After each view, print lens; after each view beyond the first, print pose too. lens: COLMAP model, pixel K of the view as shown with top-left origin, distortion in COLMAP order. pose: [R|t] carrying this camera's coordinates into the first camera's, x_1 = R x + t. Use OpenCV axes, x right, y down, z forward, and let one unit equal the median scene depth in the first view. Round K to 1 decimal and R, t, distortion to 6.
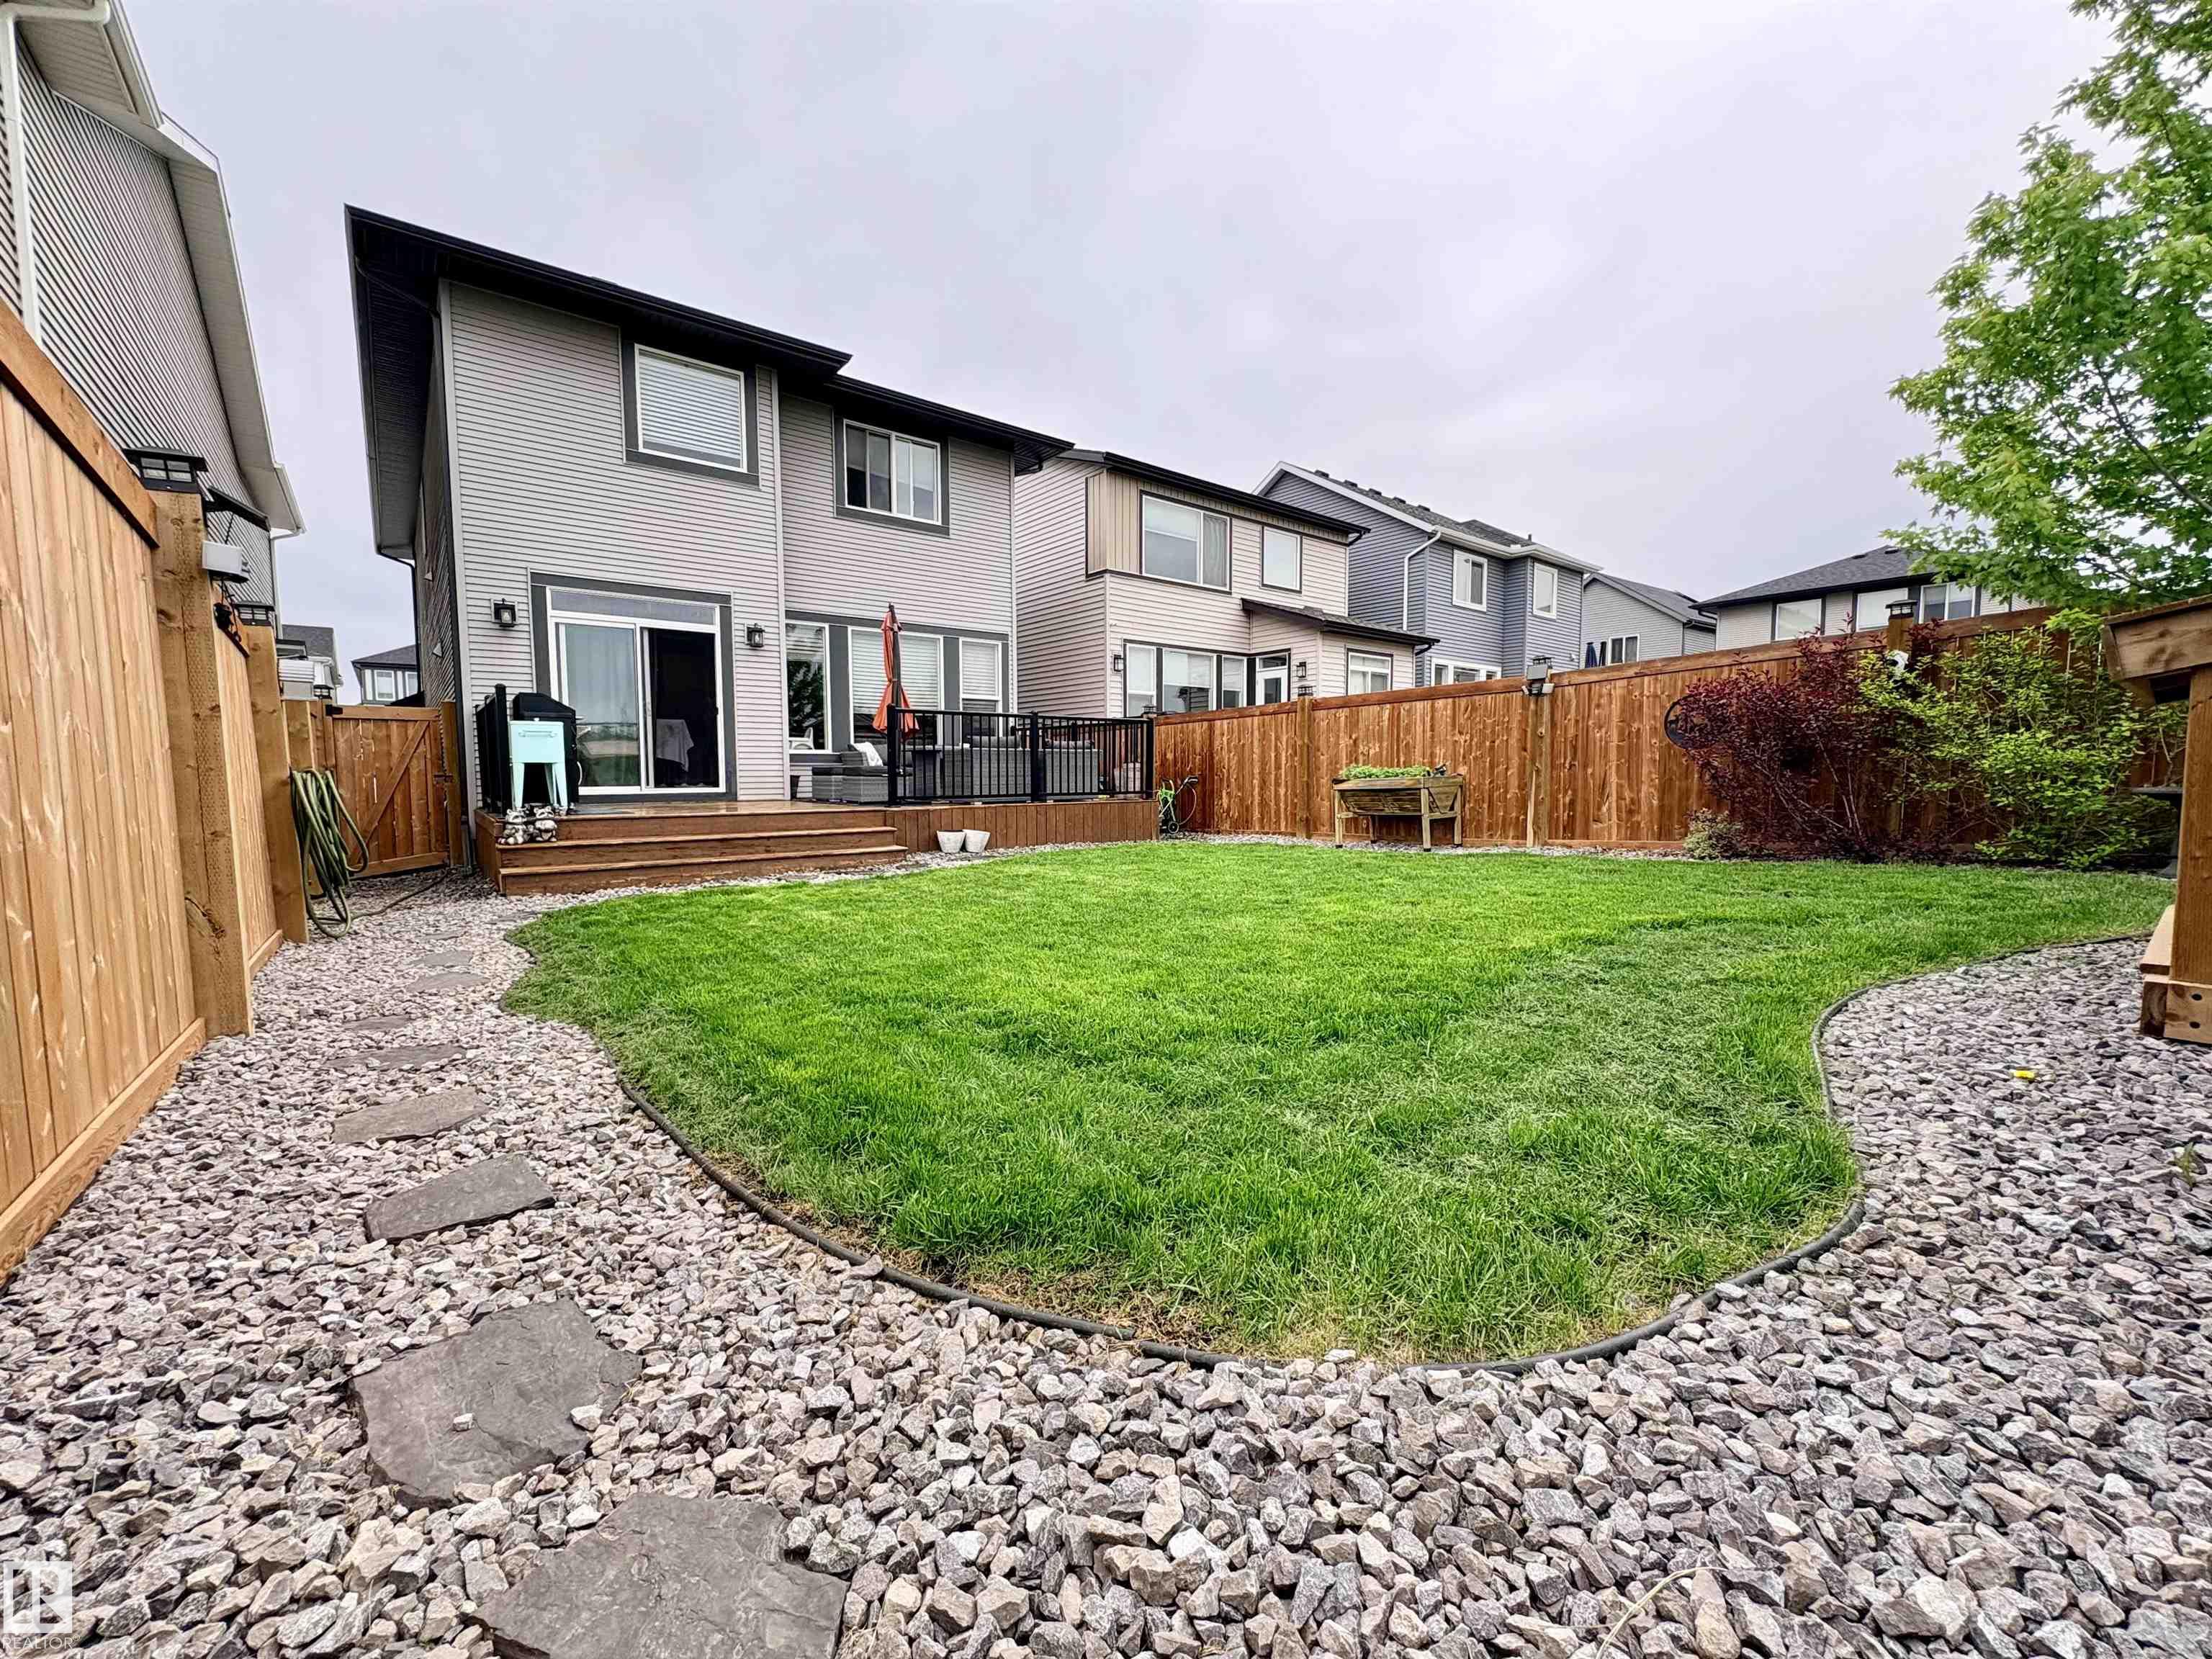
lens RADIAL K [[882.8, 0, 1106.6], [0, 882.8, 833.3], [0, 0, 1]] dist [0.000998, -0.000577]
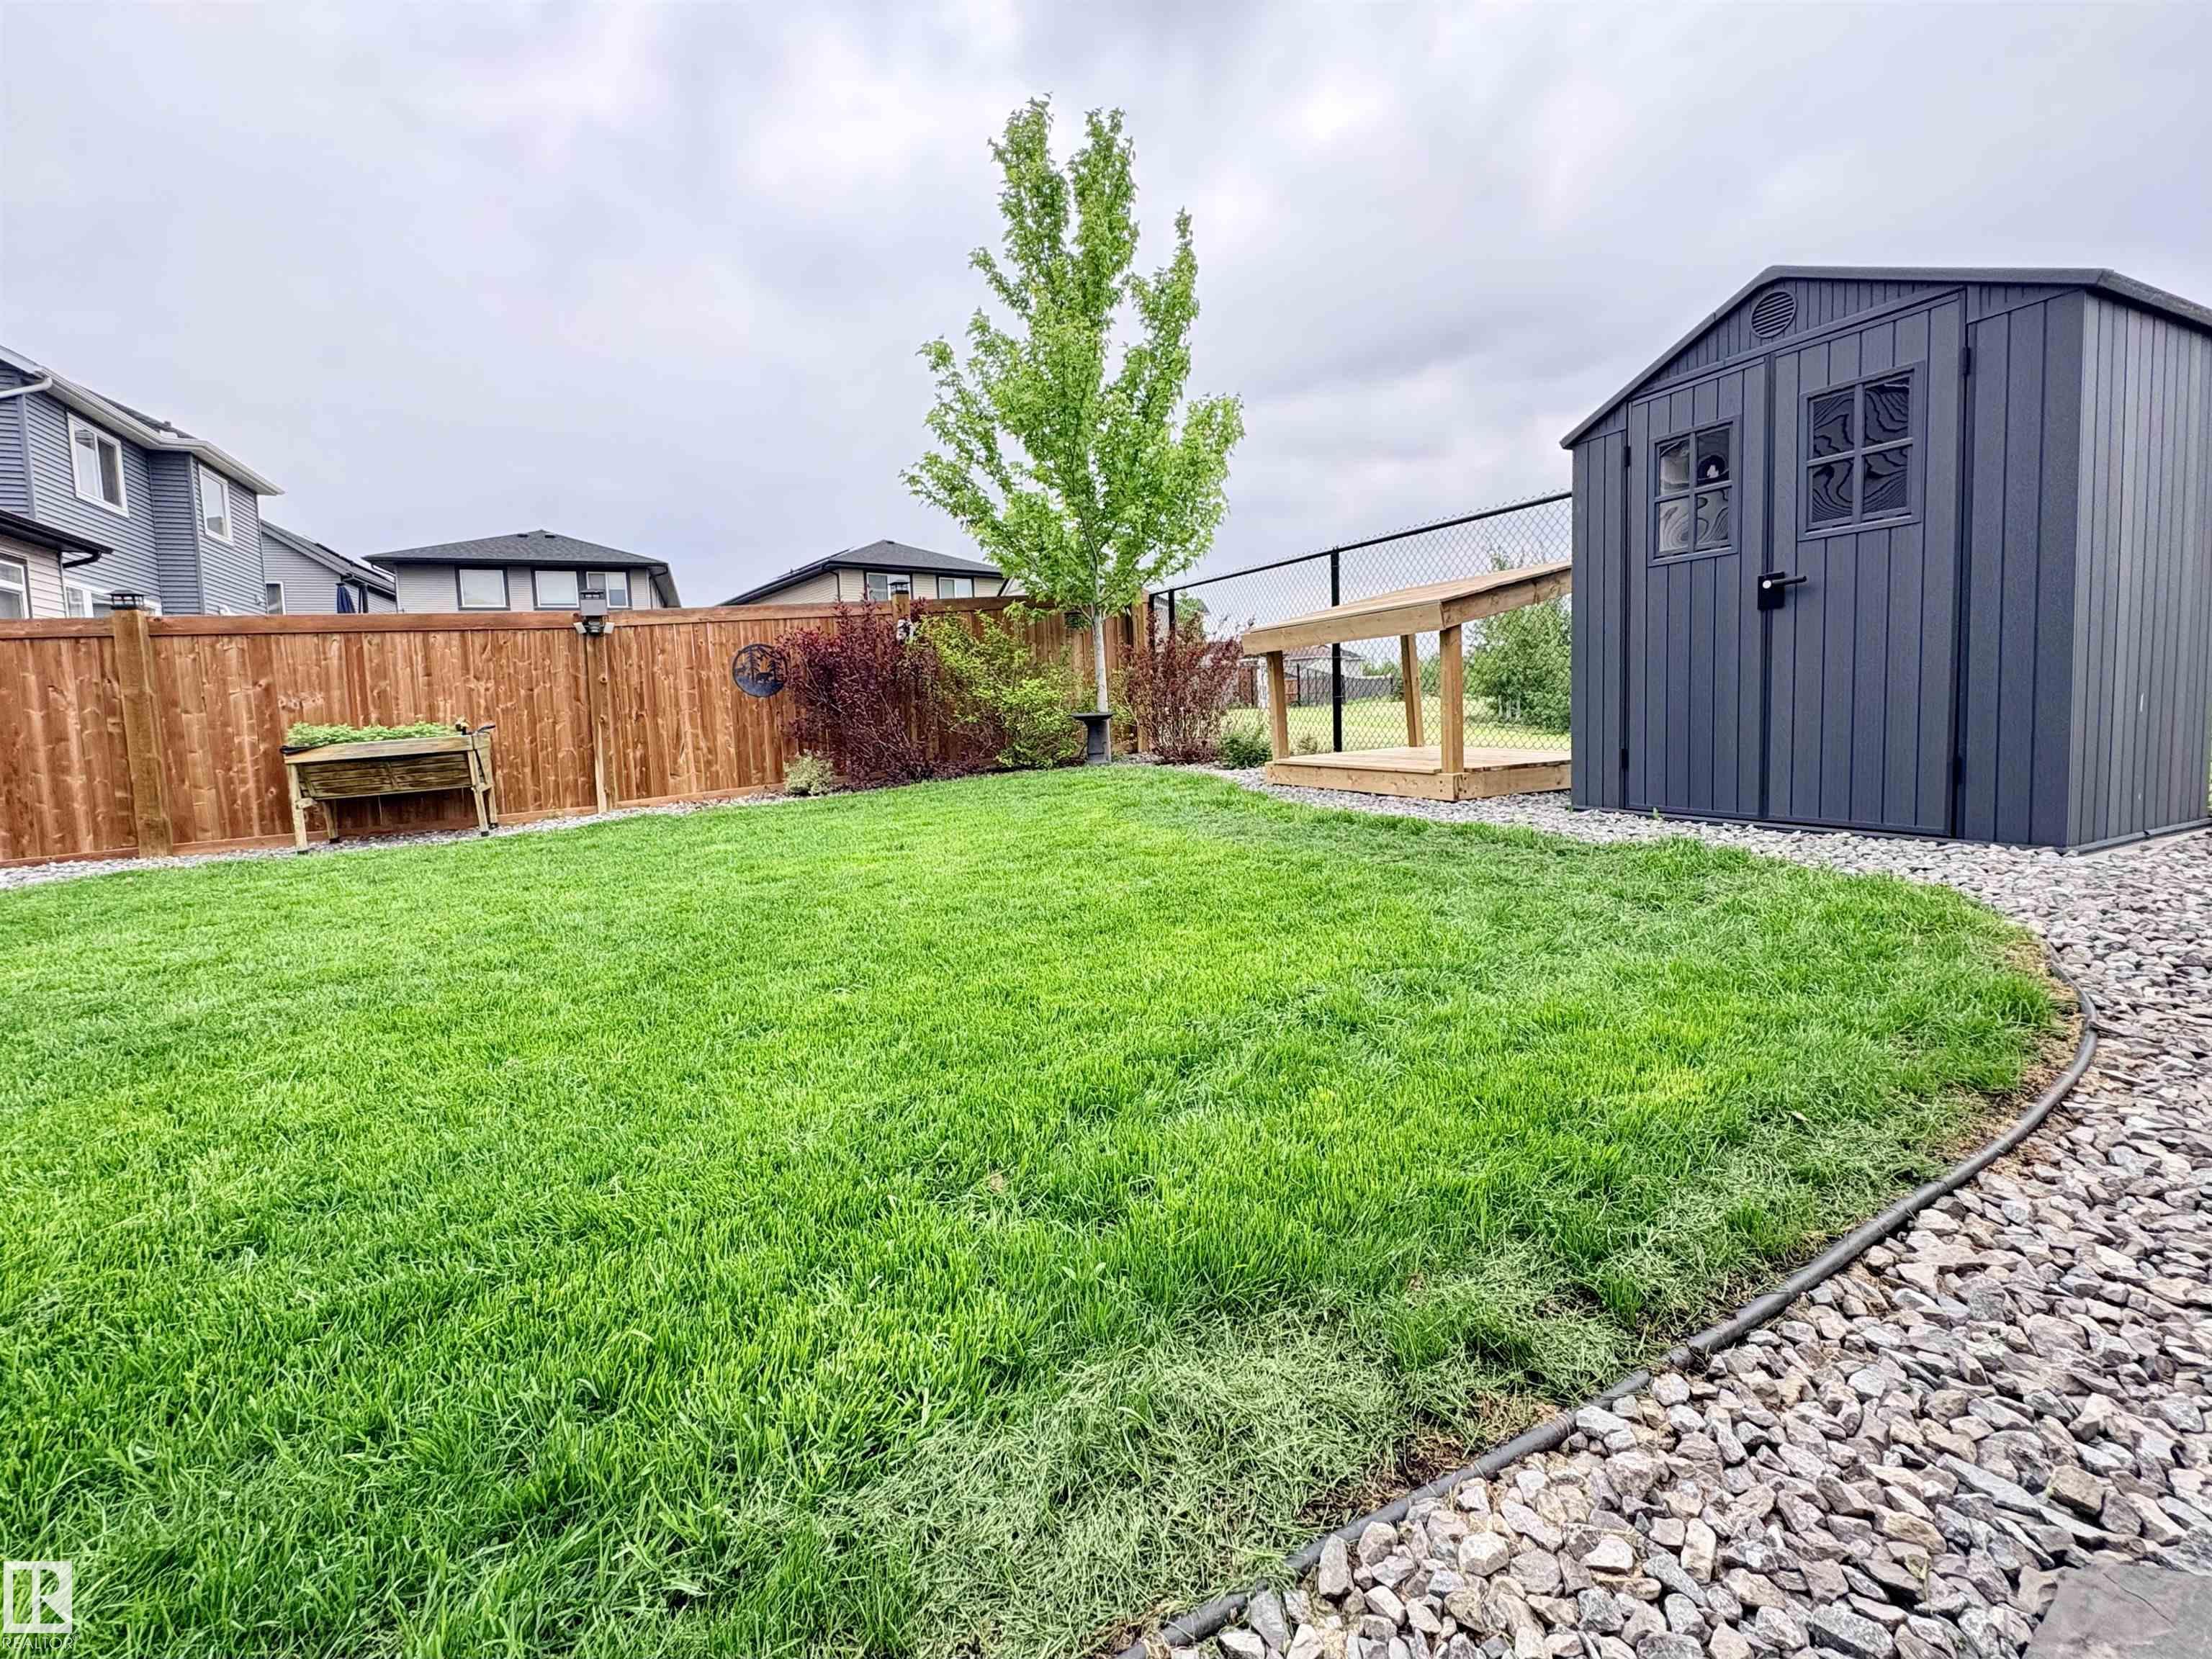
lens RADIAL K [[928.3, 0, 1103.4], [0, 928.3, 774.8], [0, 0, 1]] dist [0.001414, 0.000191]
pose [[0.229331, -0.068444, 0.970939, -0.247669], [0.111059, 0.992850, 0.043757, -0.005566], [-0.966992, 0.097796, 0.235292, 0.278820]]
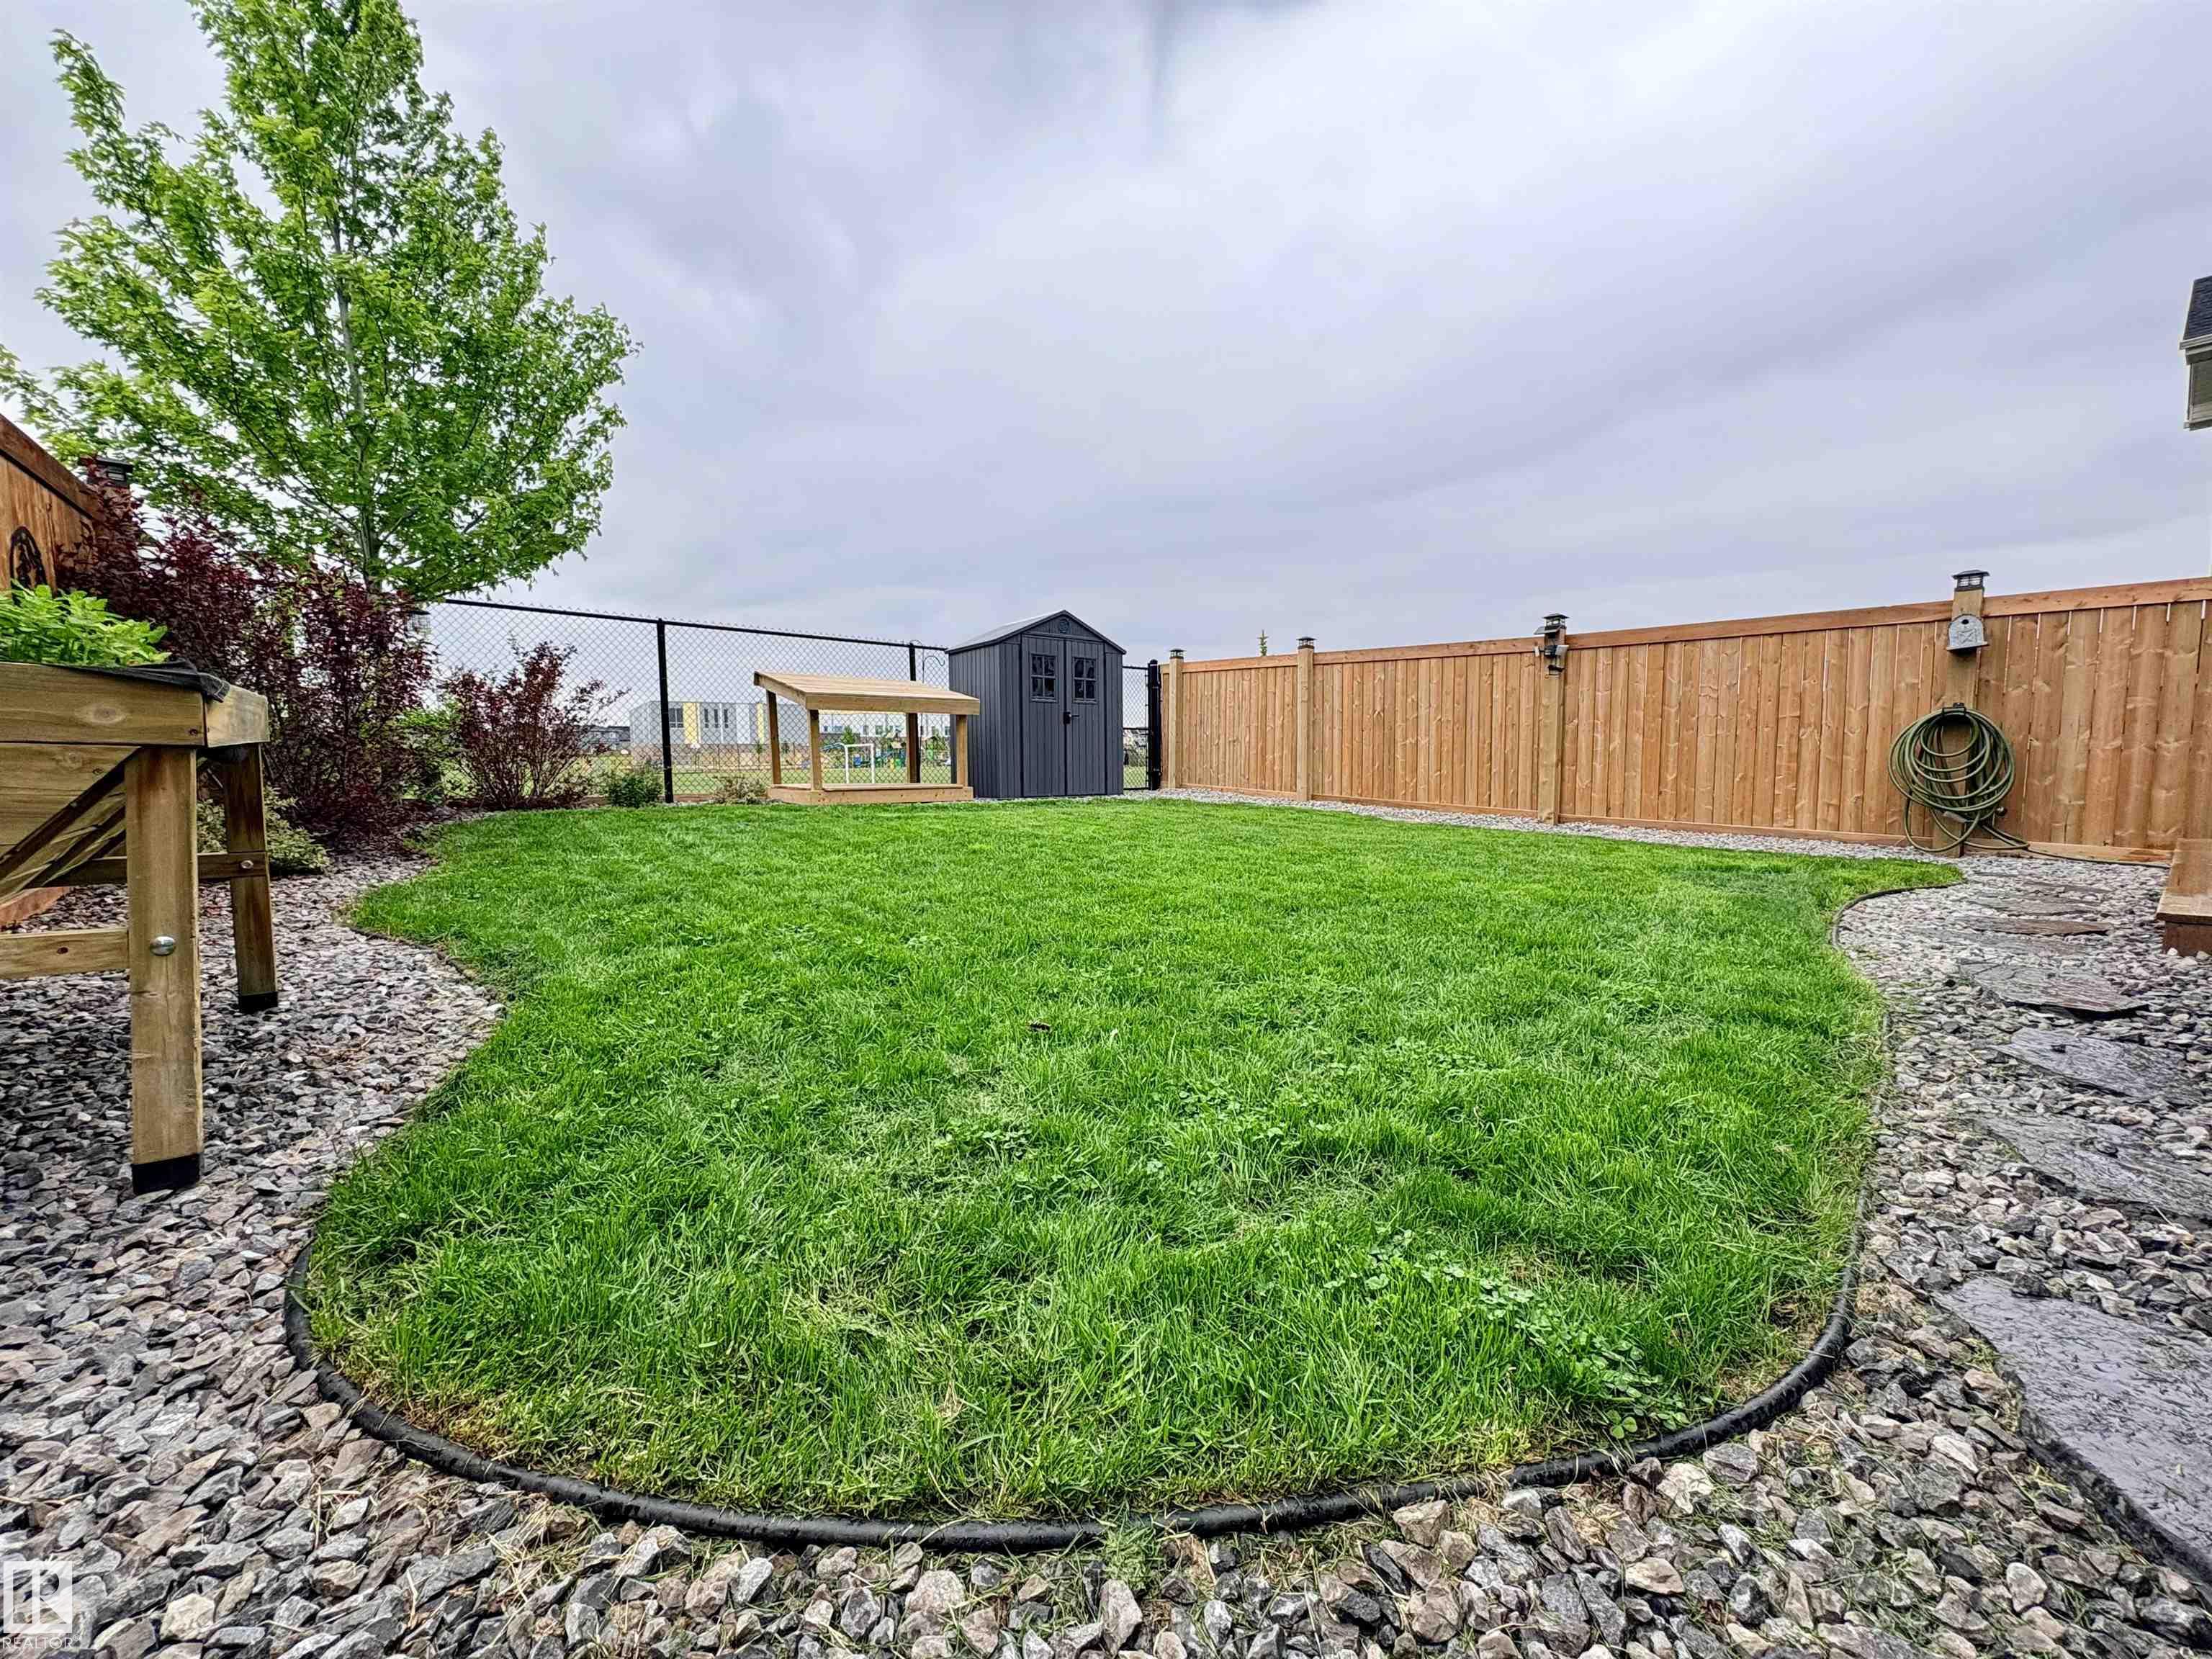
lens RADIAL K [[882.8, 0, 1107.9], [0, 882.8, 826.4], [0, 0, 1]] dist [0.000998, -0.000577]
pose [[-0.999843, 0.017719, -0.000995, 0.117054], [0.017392, 0.989456, 0.143788, -0.052284], [0.003532, 0.143749, -0.989608, 1.117054]]
